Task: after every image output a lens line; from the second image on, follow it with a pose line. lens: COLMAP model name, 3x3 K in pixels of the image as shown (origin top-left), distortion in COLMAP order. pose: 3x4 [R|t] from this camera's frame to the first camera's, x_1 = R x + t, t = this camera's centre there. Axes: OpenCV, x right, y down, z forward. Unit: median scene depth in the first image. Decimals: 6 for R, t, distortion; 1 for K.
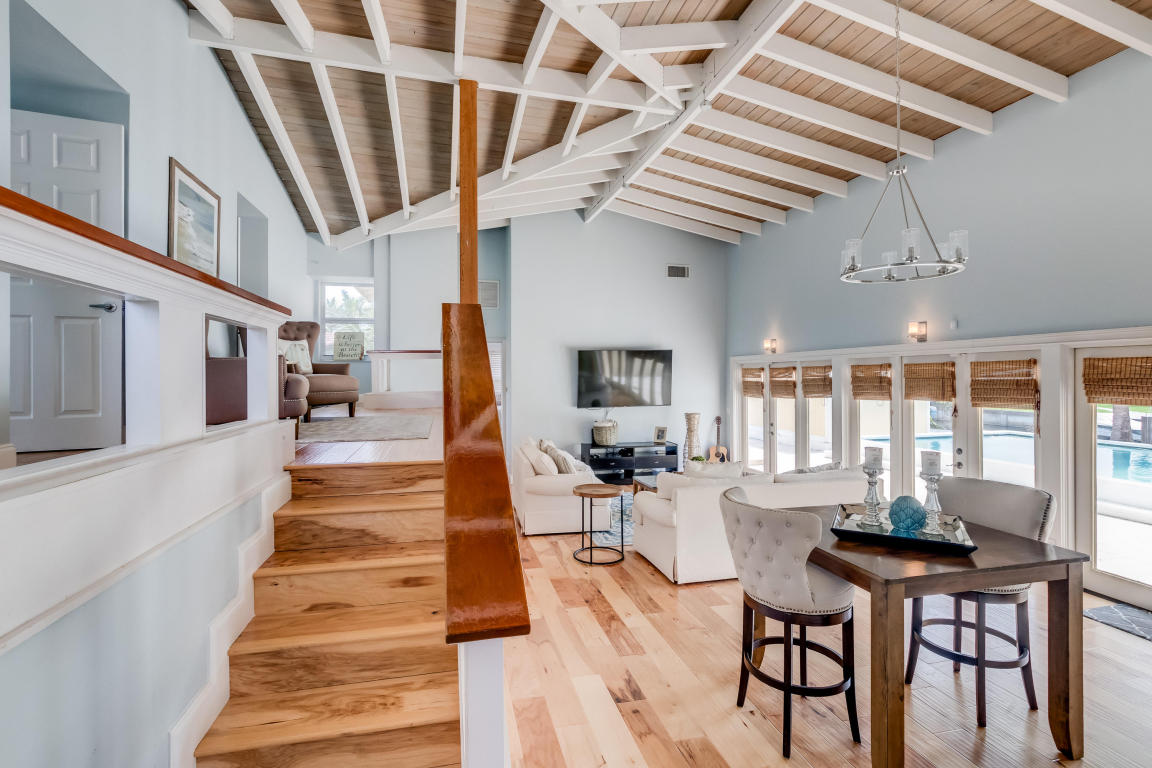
lens RADIAL K [[533.5, 0, 576.6], [0, 533.5, 370.6], [0, 0, 1]] dist [-0.004136, -0.001268]
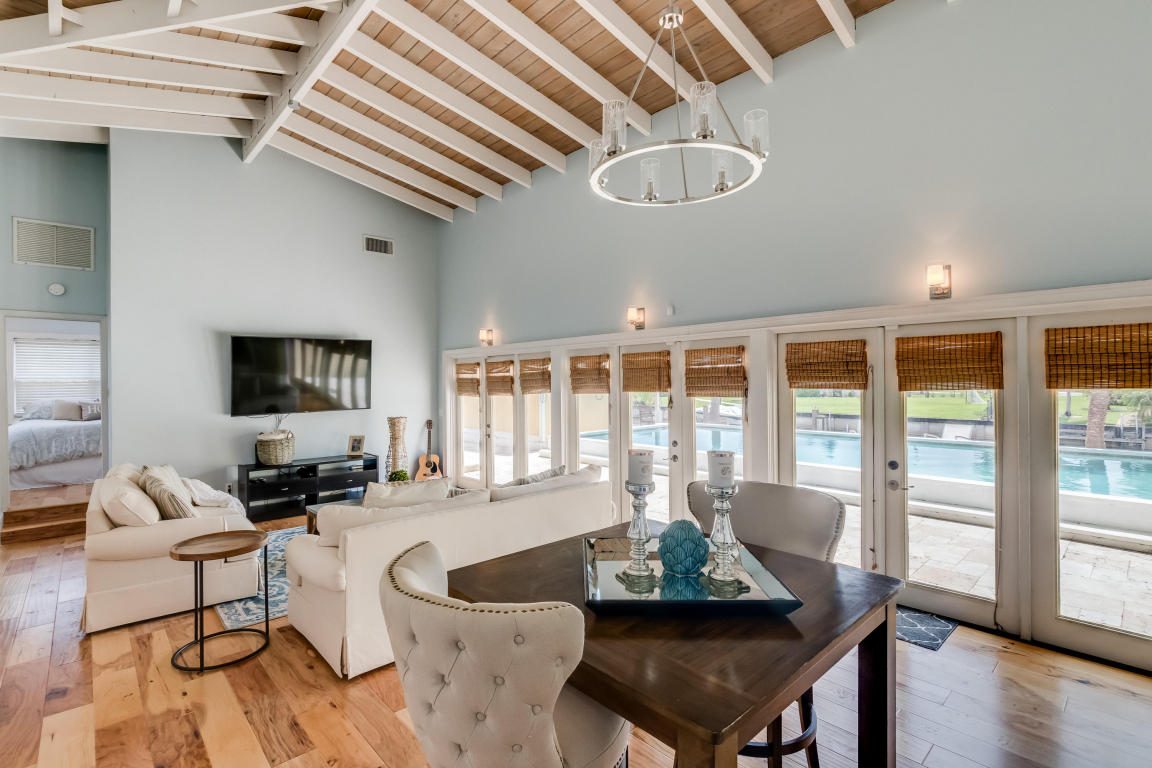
lens RADIAL K [[532.3, 0, 567.7], [0, 532.3, 379.4], [0, 0, 1]] dist [0.001866, -0.000047]
pose [[0.878671, -0.005008, 0.477401, 0.078682], [0.002435, 0.999979, 0.006009, 0.024389], [-0.477421, -0.004117, 0.878665, 0.209605]]
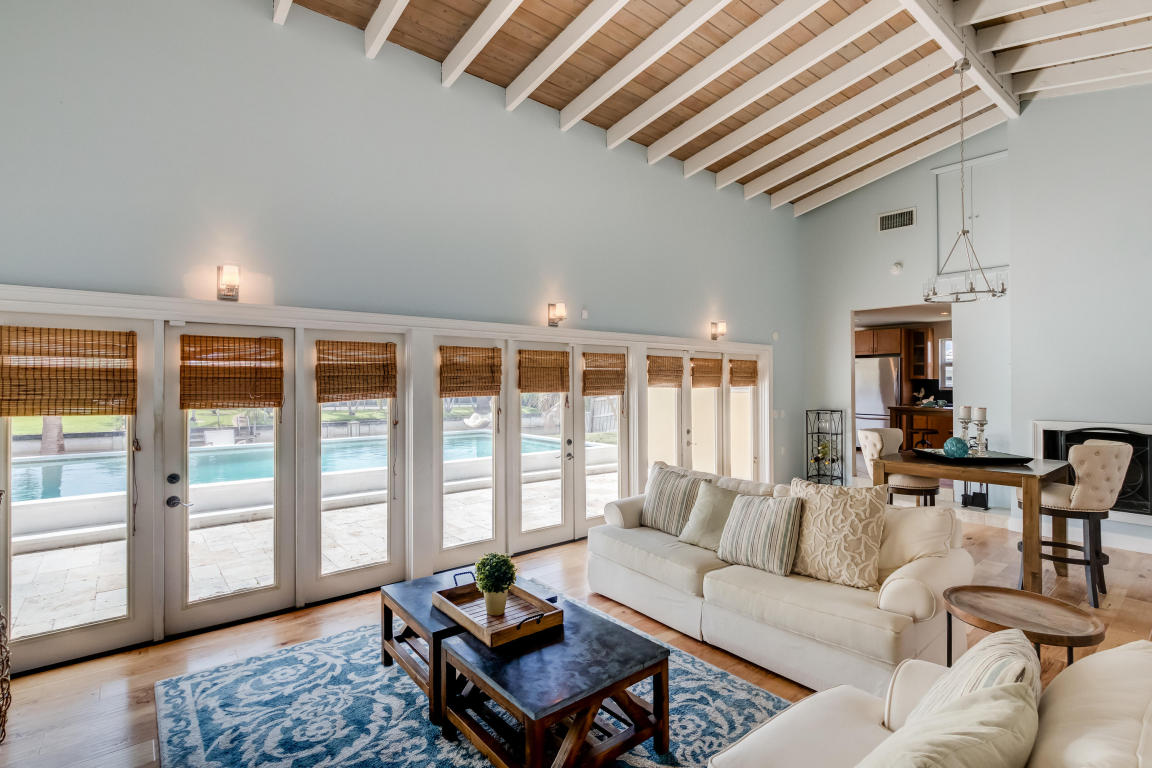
lens RADIAL K [[550.0, 0, 575.1], [0, 550.0, 379.6], [0, 0, 1]] dist [0.000119, -0.000013]
pose [[-0.427160, 0.004269, 0.904166, -0.171589], [-0.012403, 0.999867, -0.010580, 0.038495], [-0.904091, -0.015734, -0.427050, 1.192259]]
